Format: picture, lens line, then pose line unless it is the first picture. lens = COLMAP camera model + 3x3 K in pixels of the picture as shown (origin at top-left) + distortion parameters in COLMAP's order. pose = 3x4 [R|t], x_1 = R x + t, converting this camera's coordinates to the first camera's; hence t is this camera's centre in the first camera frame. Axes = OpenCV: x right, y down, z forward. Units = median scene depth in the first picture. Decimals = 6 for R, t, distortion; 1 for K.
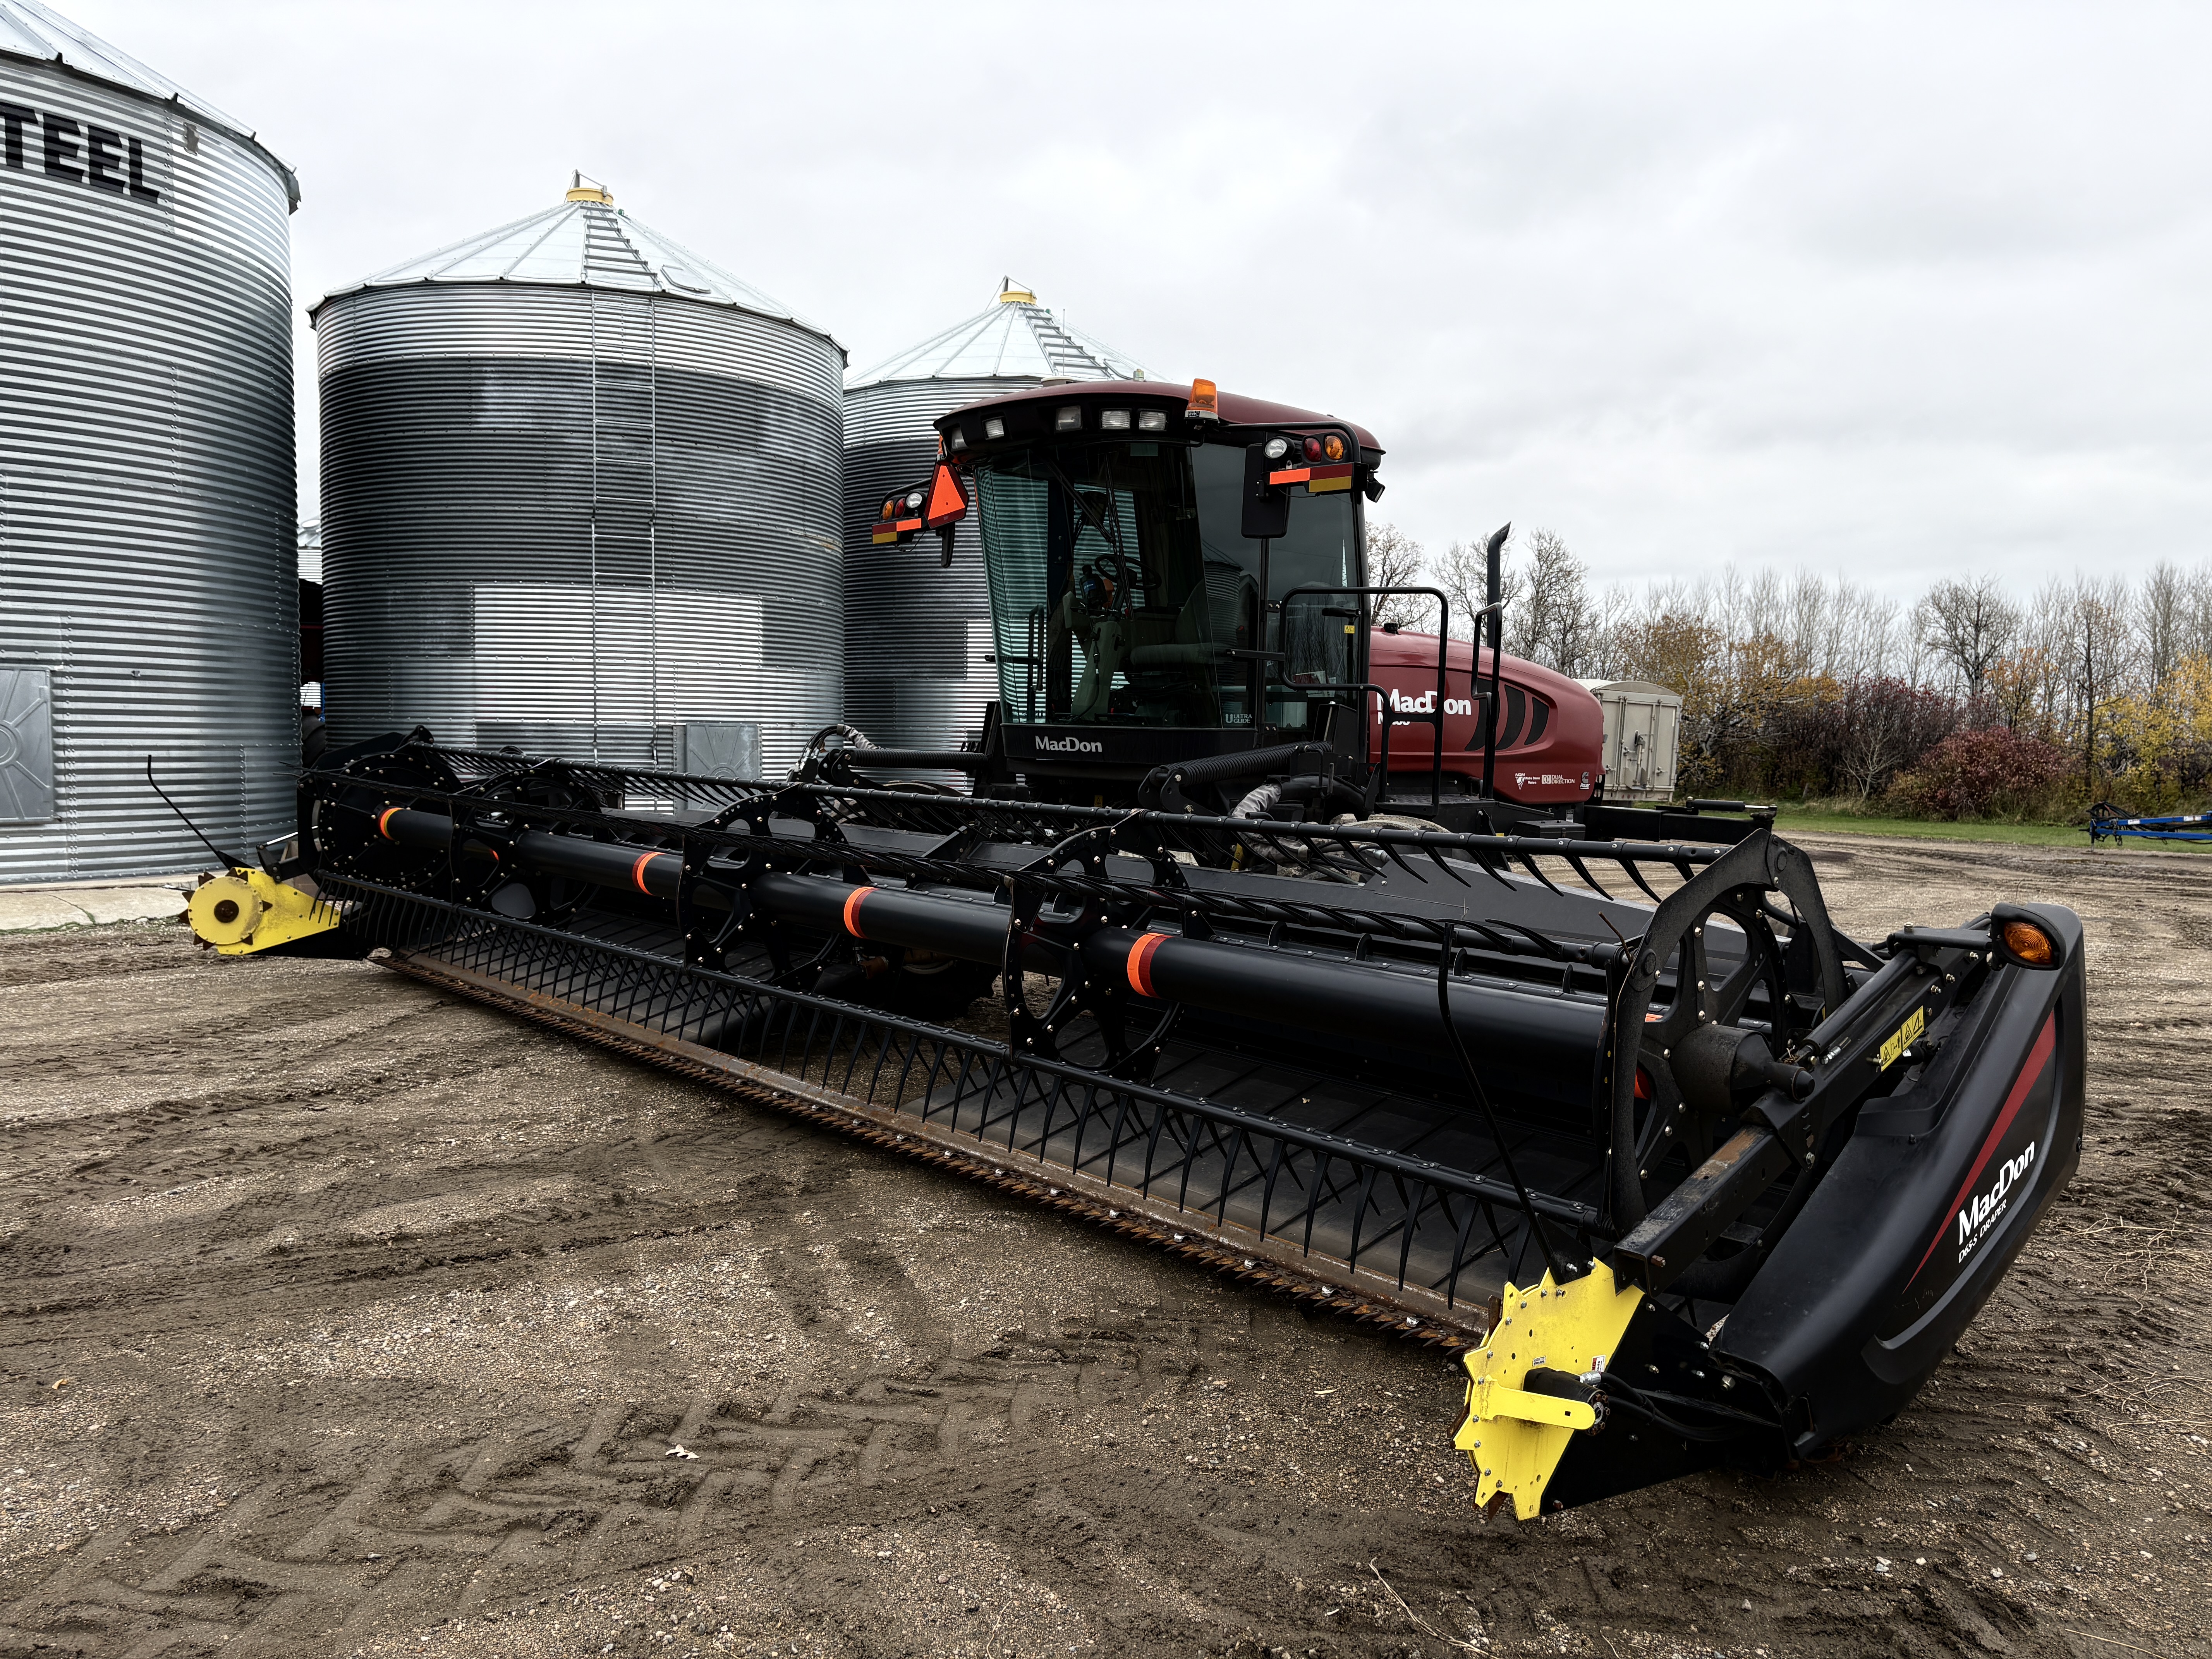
lens RADIAL K [[1666.4, 0, 1057.1], [0, 1666.4, 858.5], [0, 0, 1]] dist [-0.002720, -0.007930]
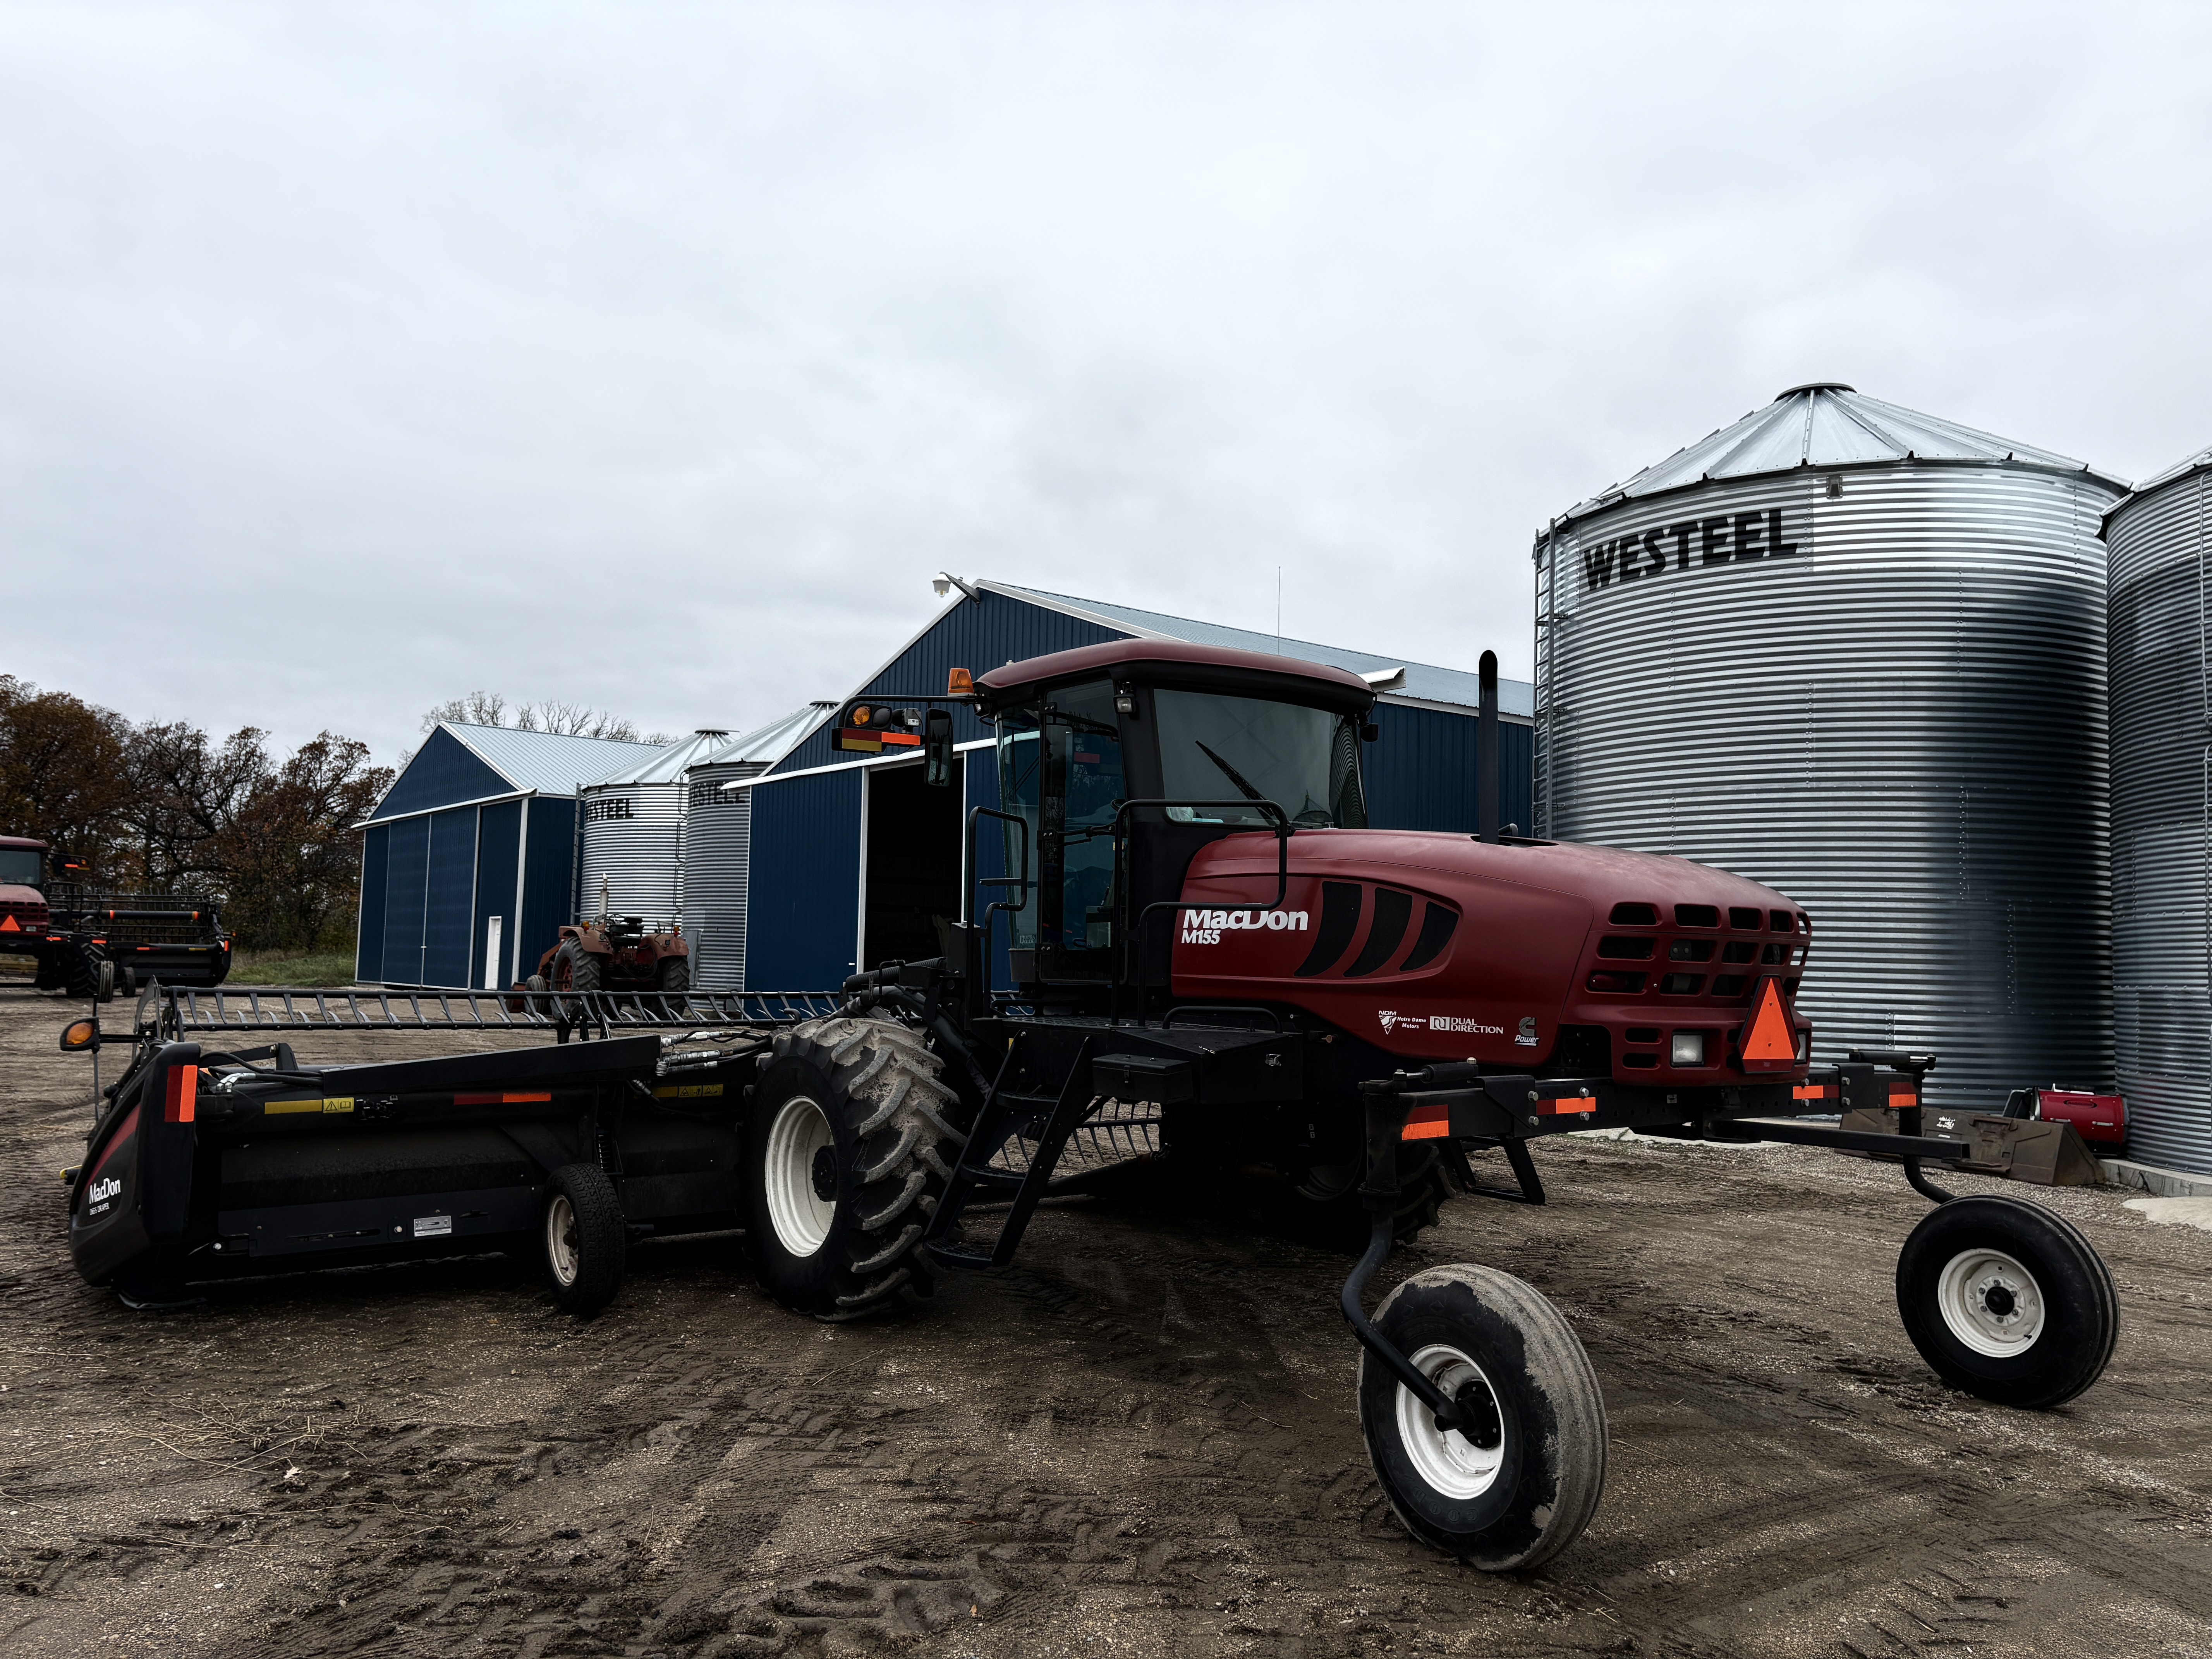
lens RADIAL K [[1674.4, 0, 1117.5], [0, 1674.4, 838.1], [0, 0, 1]] dist [0.019656, 0.002736]
pose [[-0.071508, -0.096996, -0.992713, 0.529691], [-0.103959, 0.990565, -0.089298, -0.025904], [0.992008, 0.096816, -0.080917, 0.499985]]
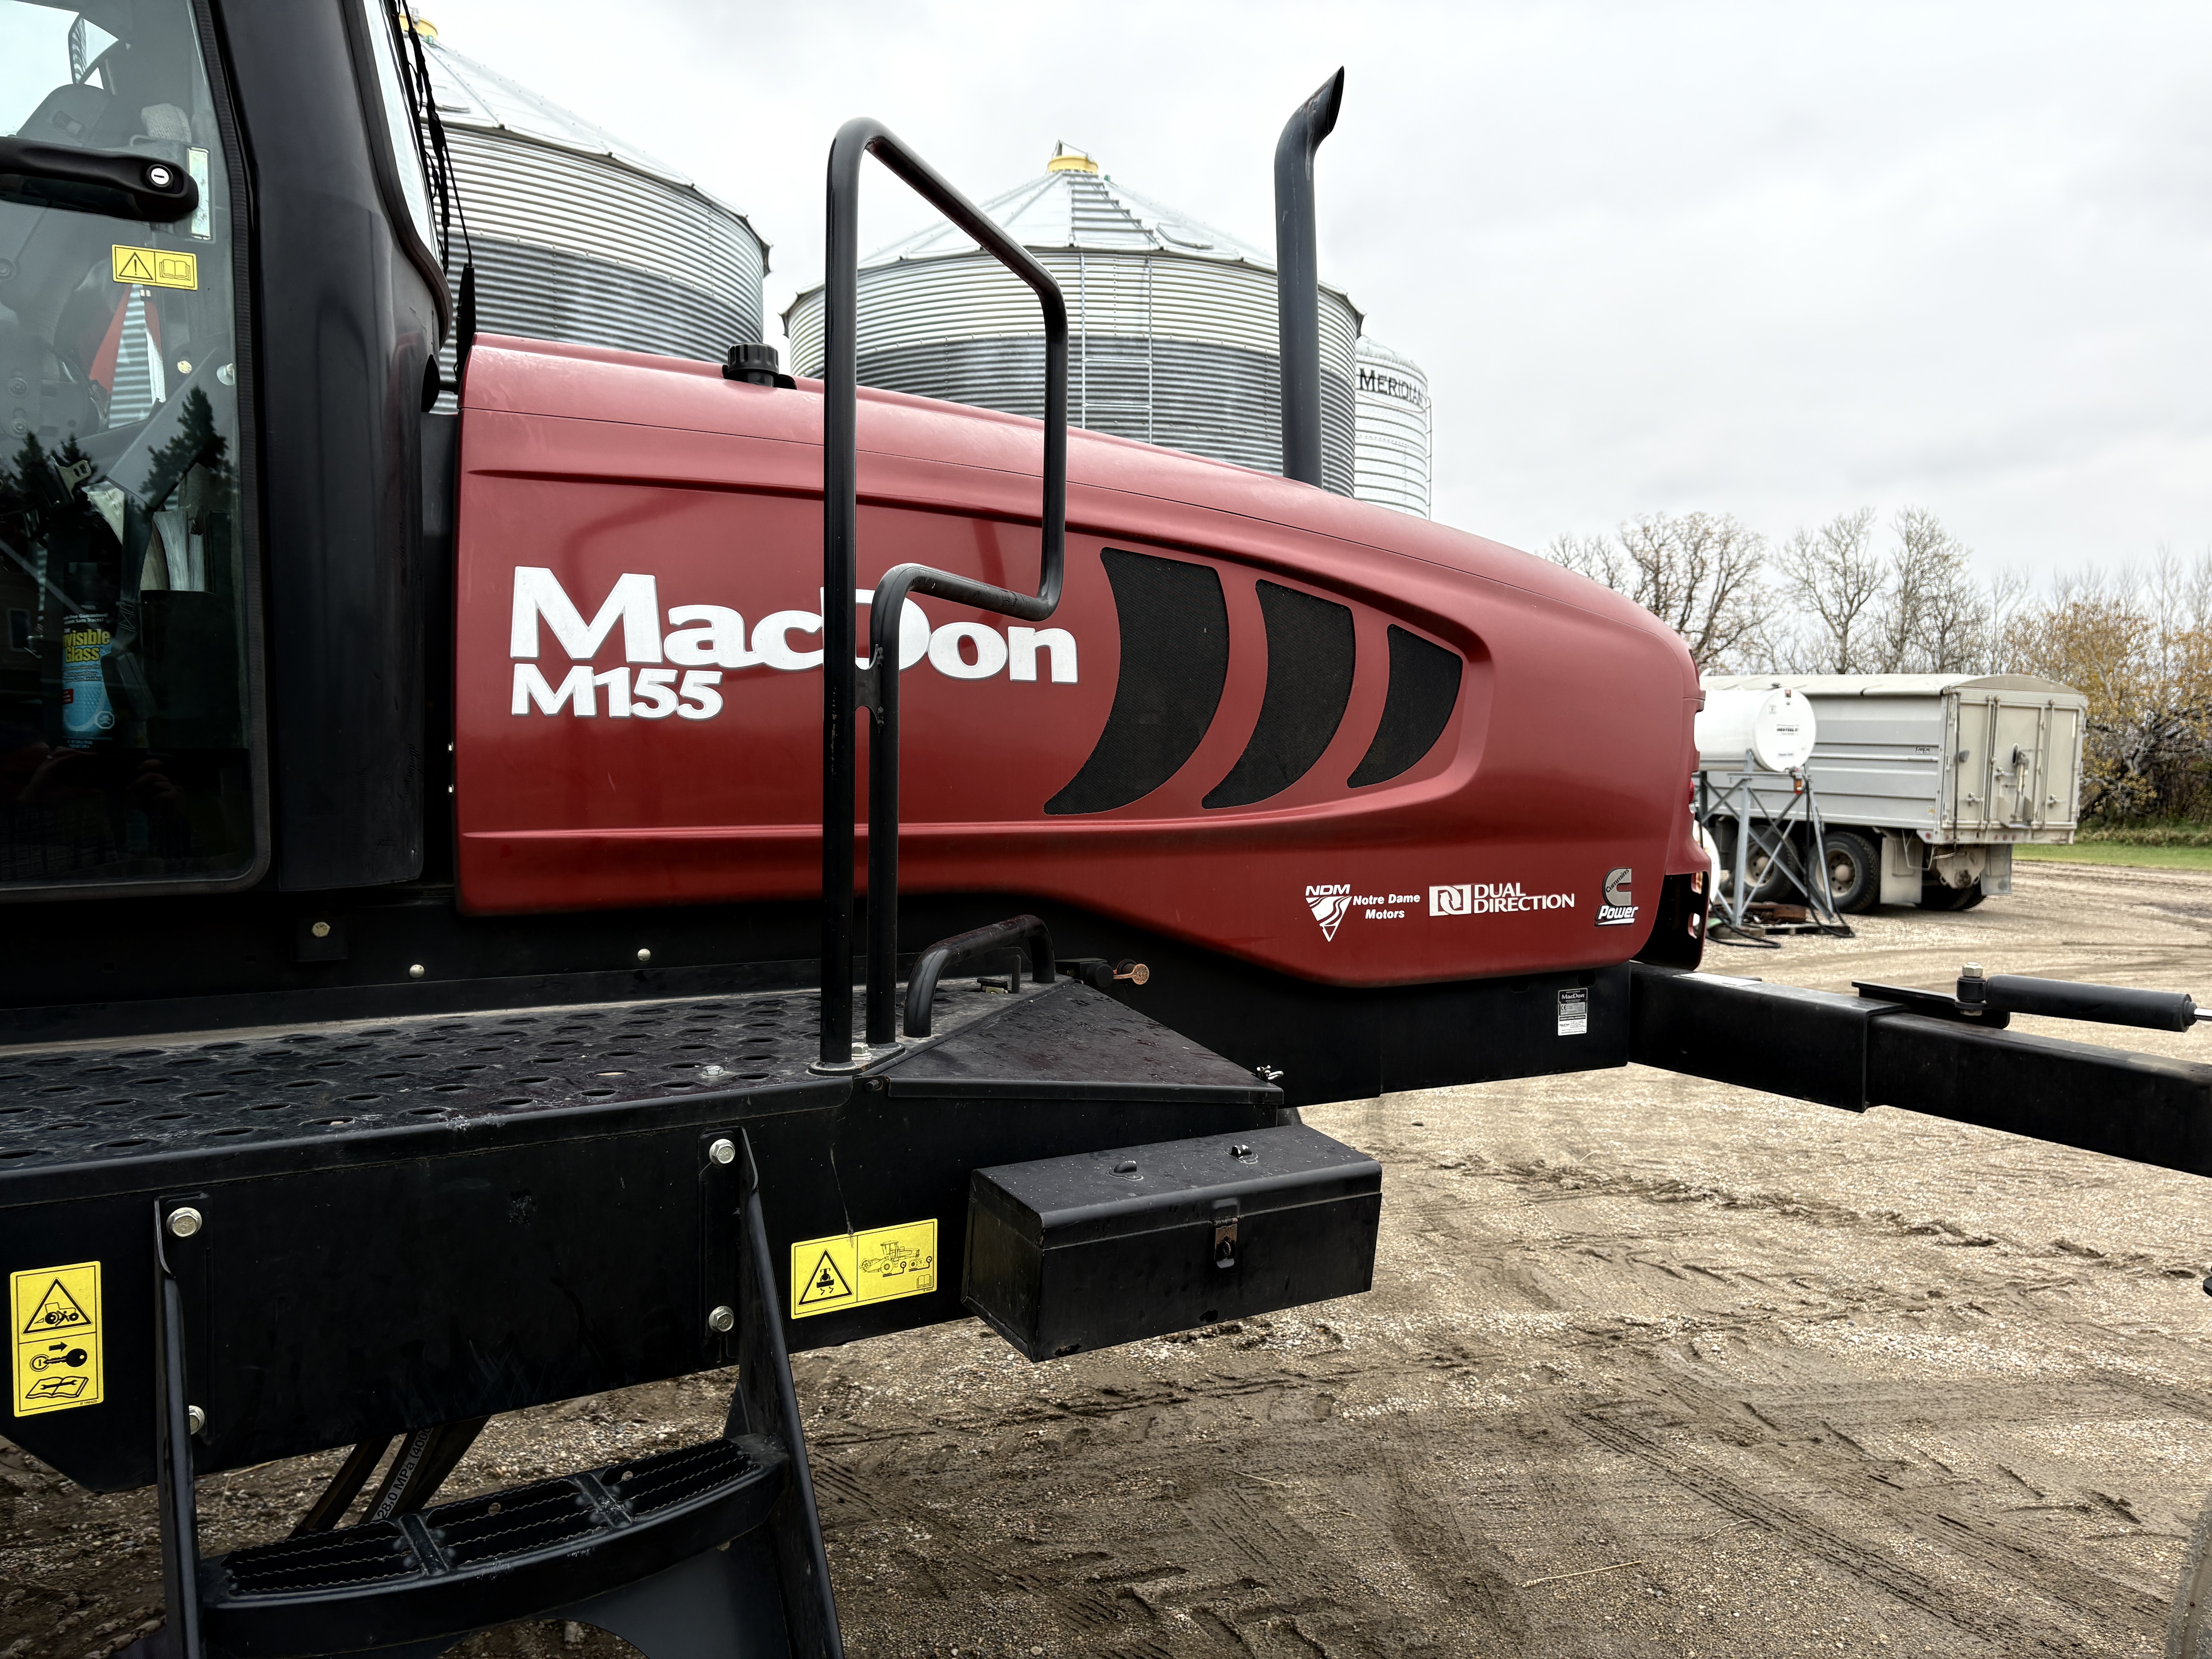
lens RADIAL K [[1674.4, 0, 1117.5], [0, 1674.4, 838.1], [0, 0, 1]] dist [0.019656, 0.002736]
pose [[0.984870, -0.008215, -0.173101, 0.156056], [0.003019, 0.999538, -0.030257, -0.027070], [0.173269, 0.029277, 0.984439, 0.375968]]
